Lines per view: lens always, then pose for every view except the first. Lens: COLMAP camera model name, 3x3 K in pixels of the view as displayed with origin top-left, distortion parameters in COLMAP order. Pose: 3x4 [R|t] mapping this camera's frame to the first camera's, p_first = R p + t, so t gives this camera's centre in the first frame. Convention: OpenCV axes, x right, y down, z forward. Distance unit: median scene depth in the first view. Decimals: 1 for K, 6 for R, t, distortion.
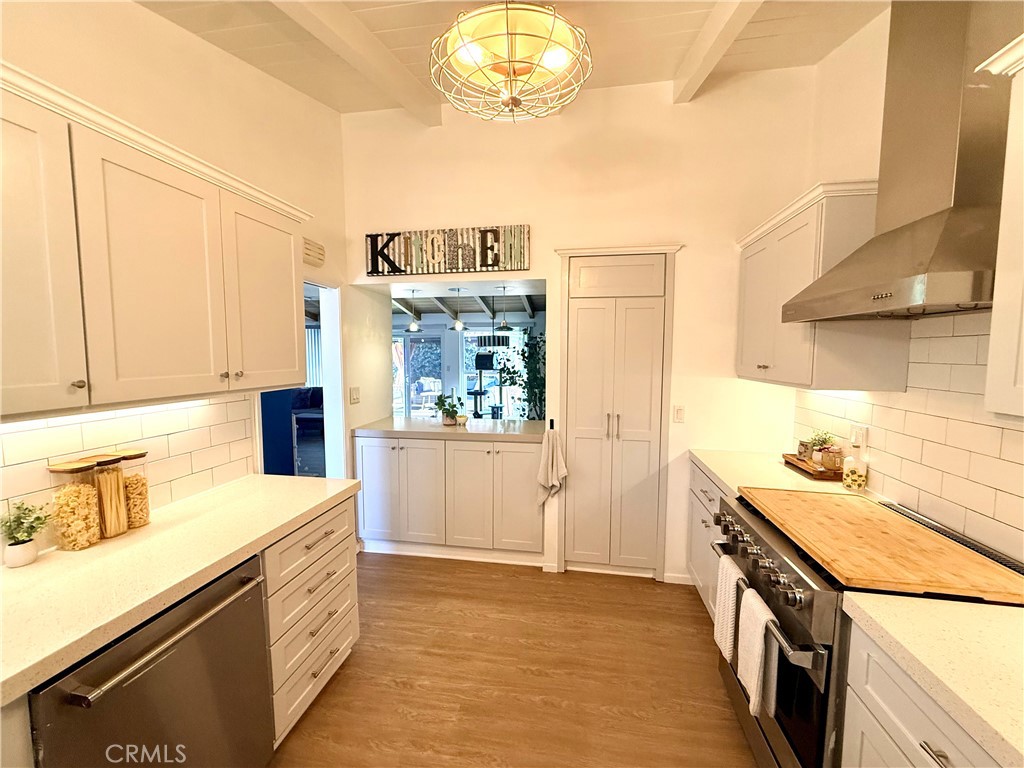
lens RADIAL K [[412.1, 0, 508.1], [0, 412.1, 384.3], [0, 0, 1]] dist [0.003149, -0.000554]
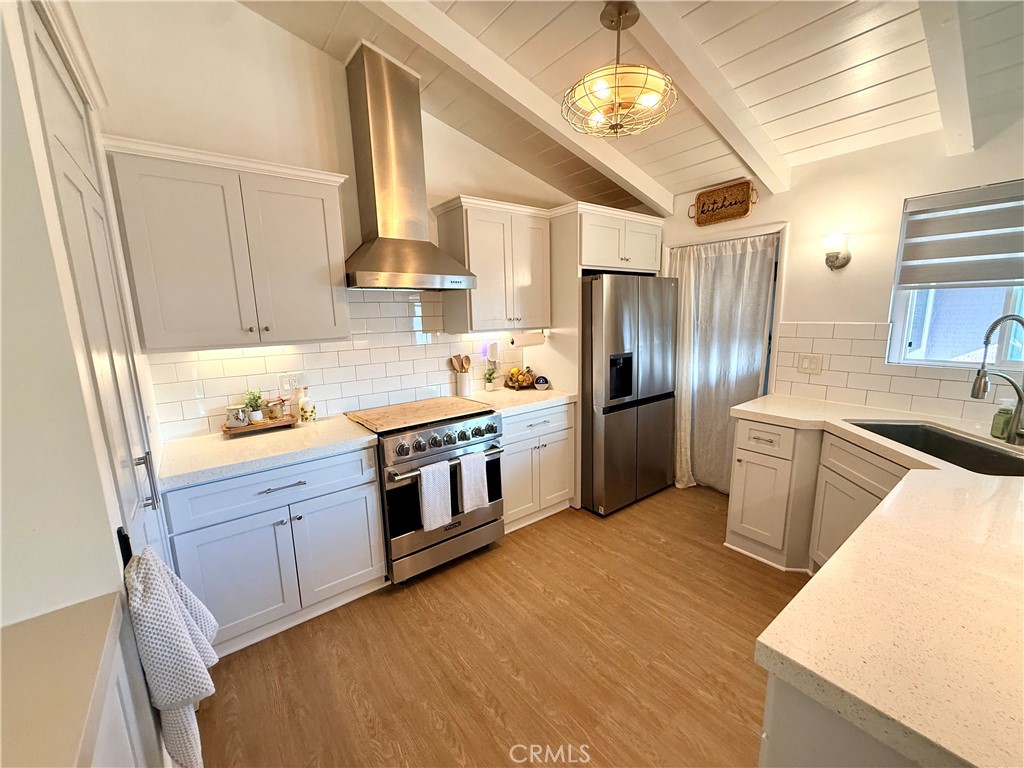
lens RADIAL K [[412.1, 0, 511.7], [0, 412.1, 382.3], [0, 0, 1]] dist [0.003149, -0.000554]
pose [[-0.743523, -0.094651, 0.661978, -0.508720], [0.075750, 0.971639, 0.224009, -0.115838], [-0.664406, 0.216701, -0.715266, 1.653573]]
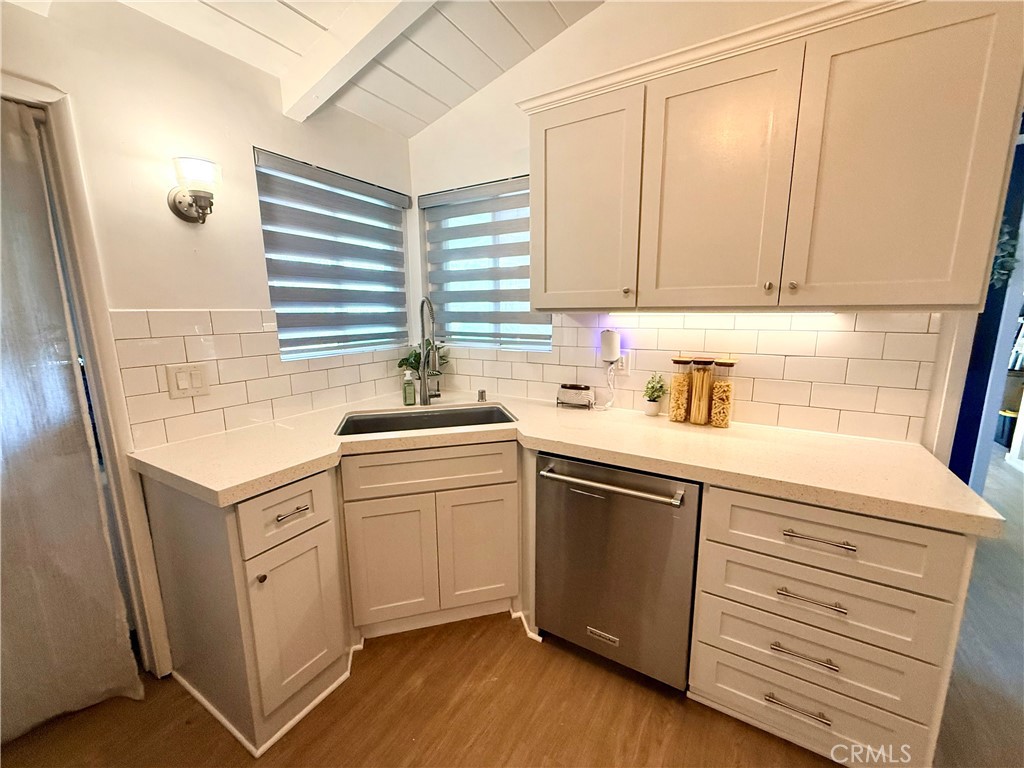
lens RADIAL K [[412.1, 0, 505.5], [0, 412.1, 383.0], [0, 0, 1]] dist [0.003149, -0.000554]
pose [[-0.363507, 0.172754, -0.915434, 0.286271], [-0.059845, 0.976296, 0.208003, 0.025526], [0.929667, 0.130394, -0.344551, 0.739259]]
